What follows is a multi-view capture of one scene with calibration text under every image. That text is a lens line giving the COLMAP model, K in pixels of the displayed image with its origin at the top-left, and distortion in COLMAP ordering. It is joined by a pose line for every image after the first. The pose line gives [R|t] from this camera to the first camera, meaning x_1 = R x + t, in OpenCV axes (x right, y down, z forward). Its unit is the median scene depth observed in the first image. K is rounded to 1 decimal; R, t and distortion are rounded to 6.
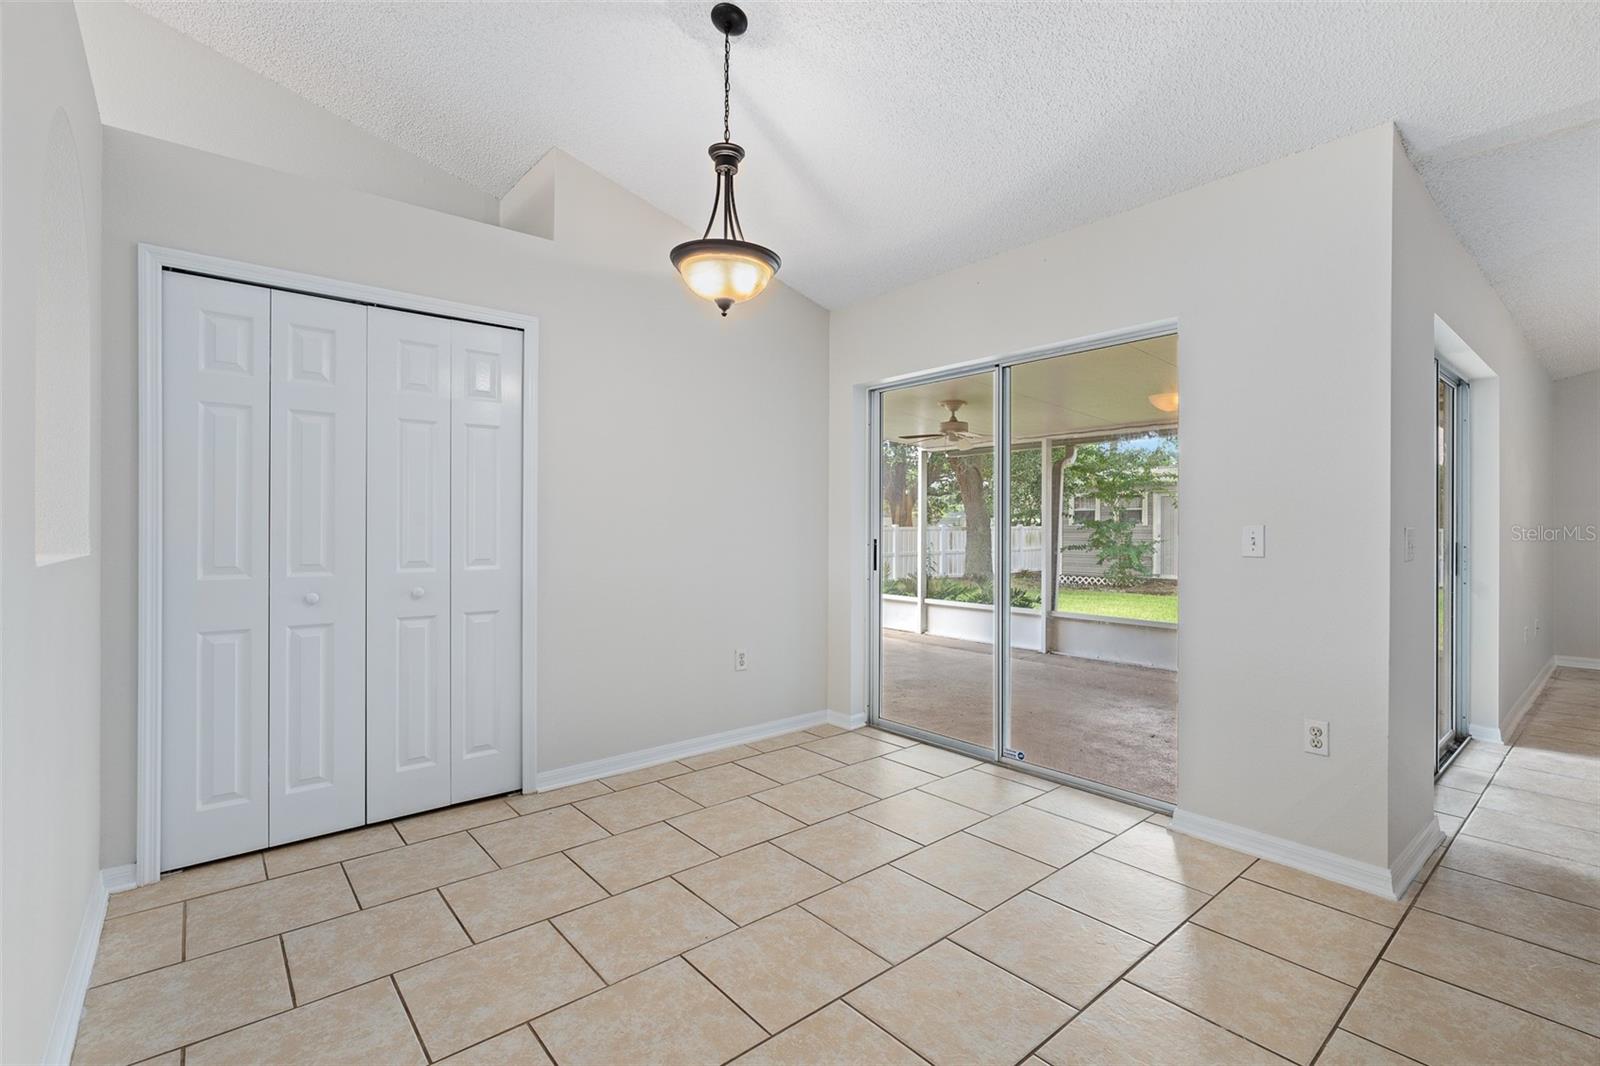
lens RADIAL K [[722.1, 0, 800.1], [0, 722.1, 526.2], [0, 0, 1]] dist [-0.008144, 0.002574]
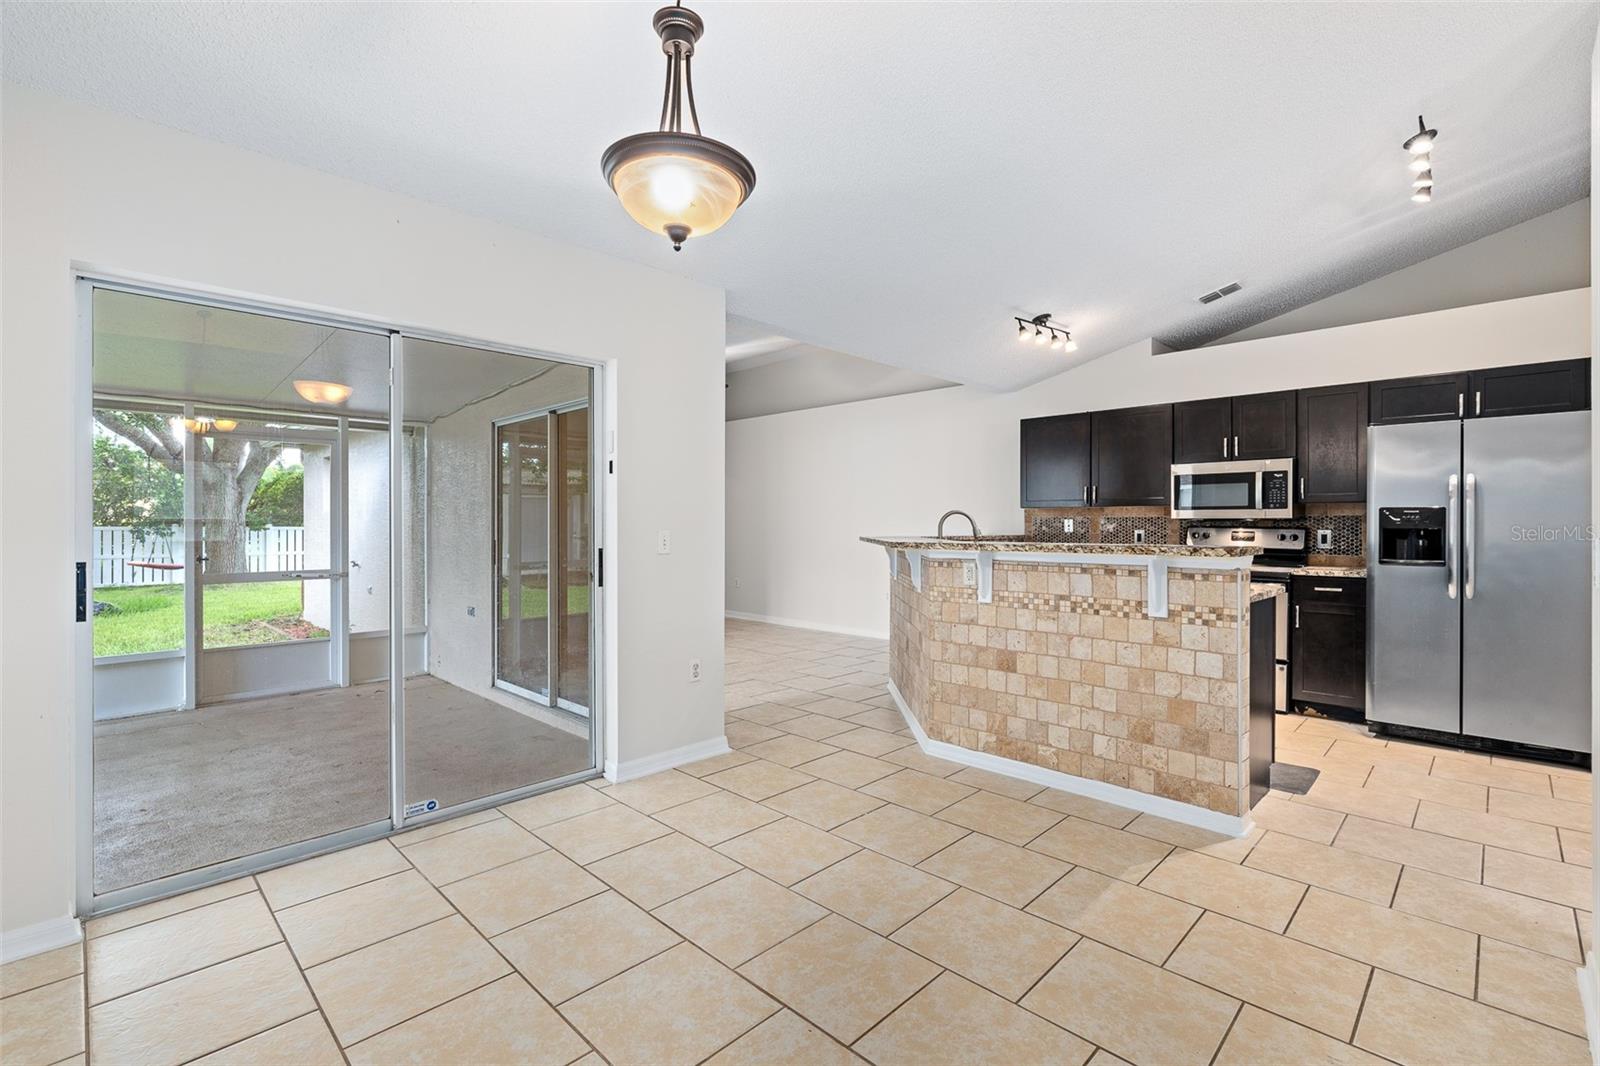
lens RADIAL K [[722.1, 0, 795.8], [0, 722.1, 525.3], [0, 0, 1]] dist [-0.008144, 0.002574]
pose [[-0.087869, -0.005224, 0.996118, -0.824459], [0.001275, 0.999985, 0.005356, -0.021118], [-0.996131, 0.001740, -0.087861, 0.931030]]
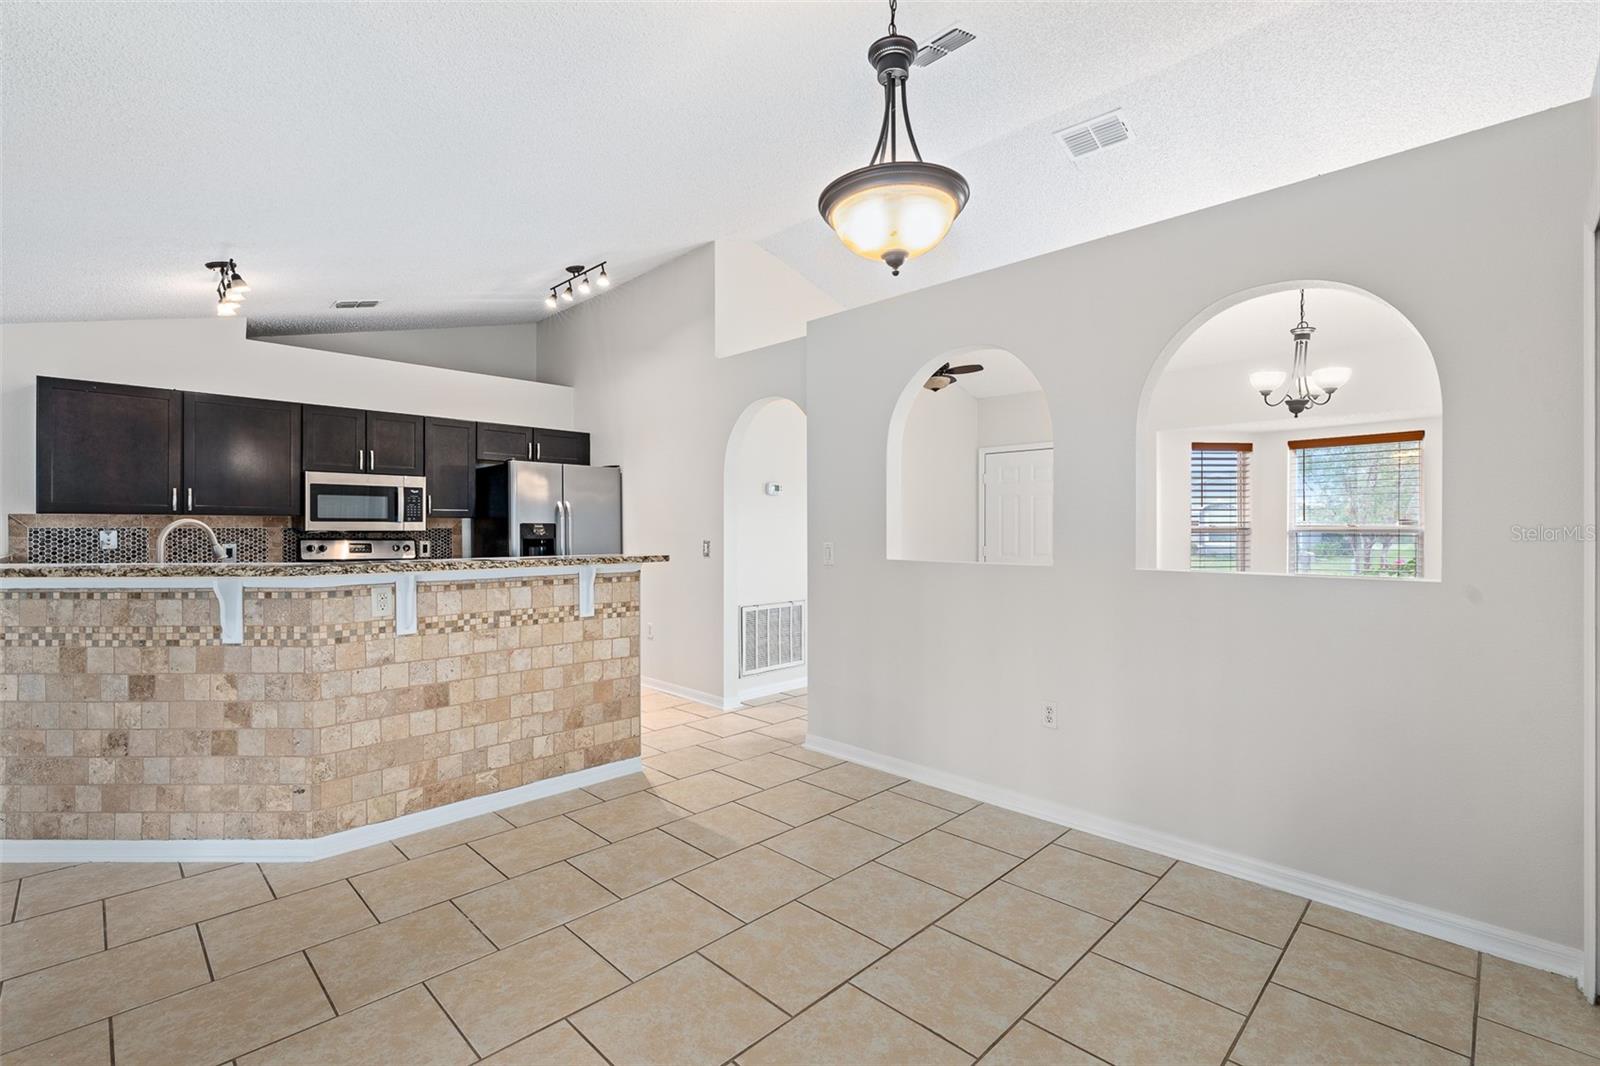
lens RADIAL K [[722.1, 0, 804.3], [0, 722.1, 530.2], [0, 0, 1]] dist [-0.008144, 0.002574]
pose [[-0.995411, -0.001515, -0.095676, 0.057290], [-0.001608, 0.999998, 0.000889, -0.032806], [0.095675, 0.001039, -0.995412, 1.697944]]
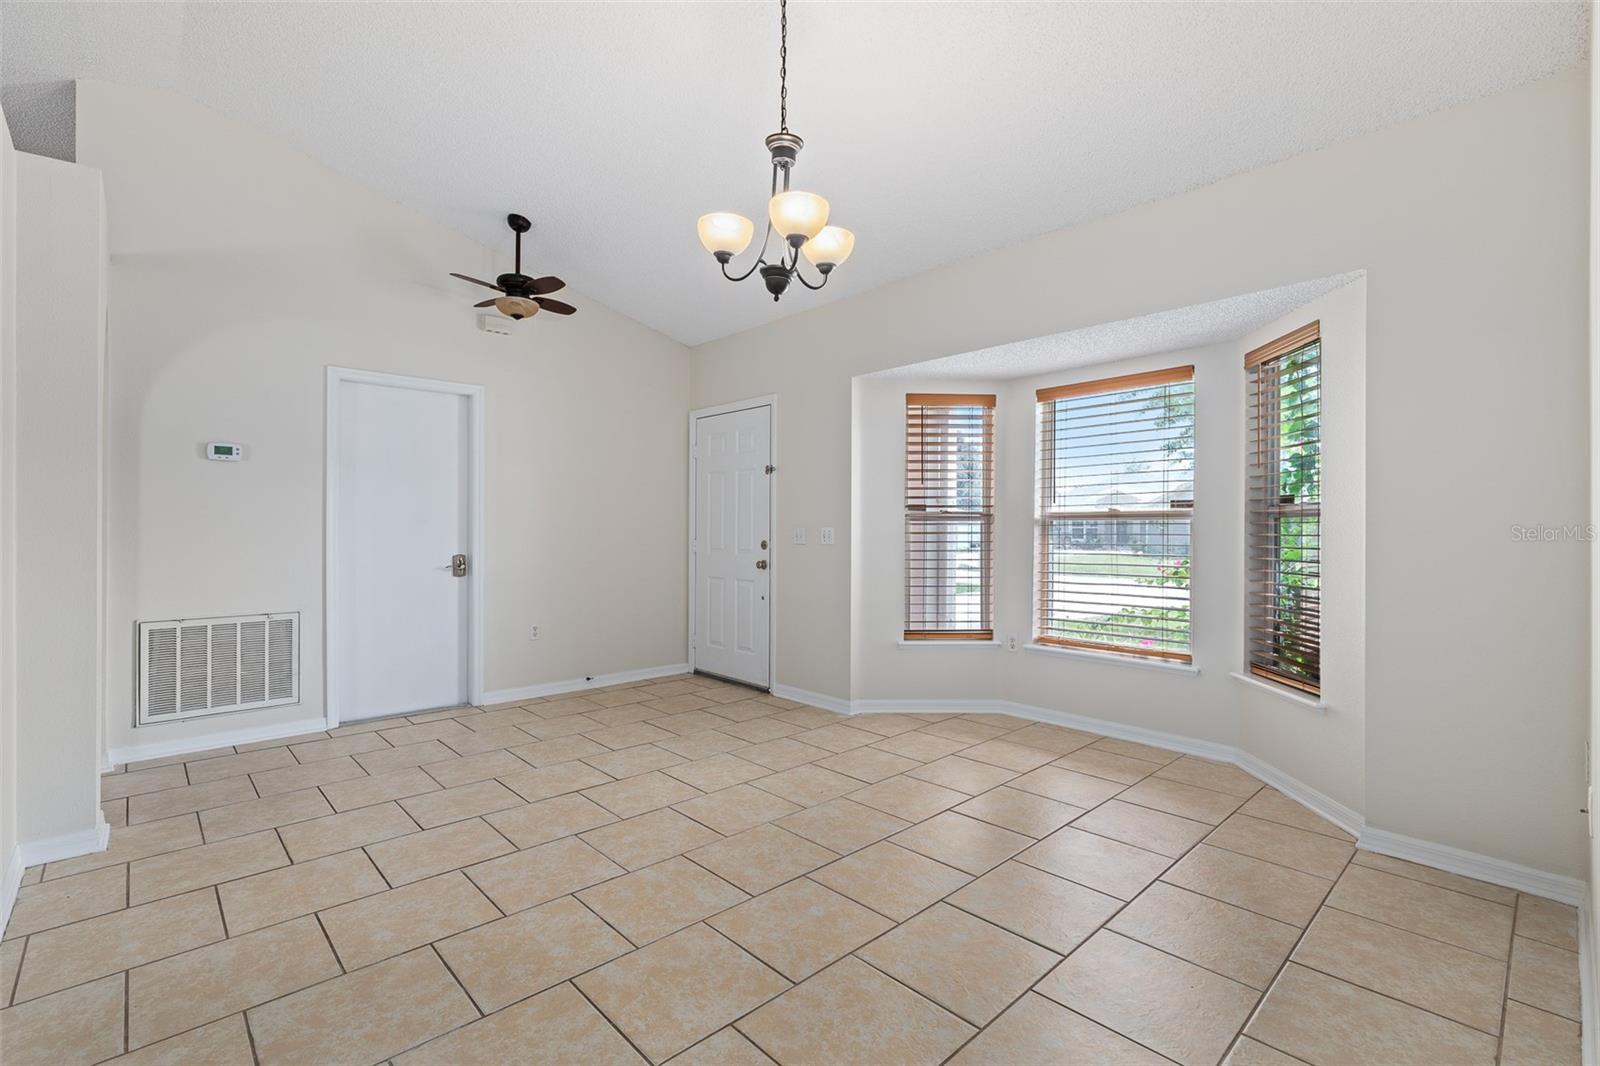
lens RADIAL K [[722.1, 0, 803.8], [0, 722.1, 530.7], [0, 0, 1]] dist [-0.008144, 0.002574]
pose [[-0.998444, -0.006086, -0.055439, -1.233851], [-0.006221, 0.999978, 0.002259, -0.000230], [0.055424, 0.002601, -0.998460, 1.068298]]
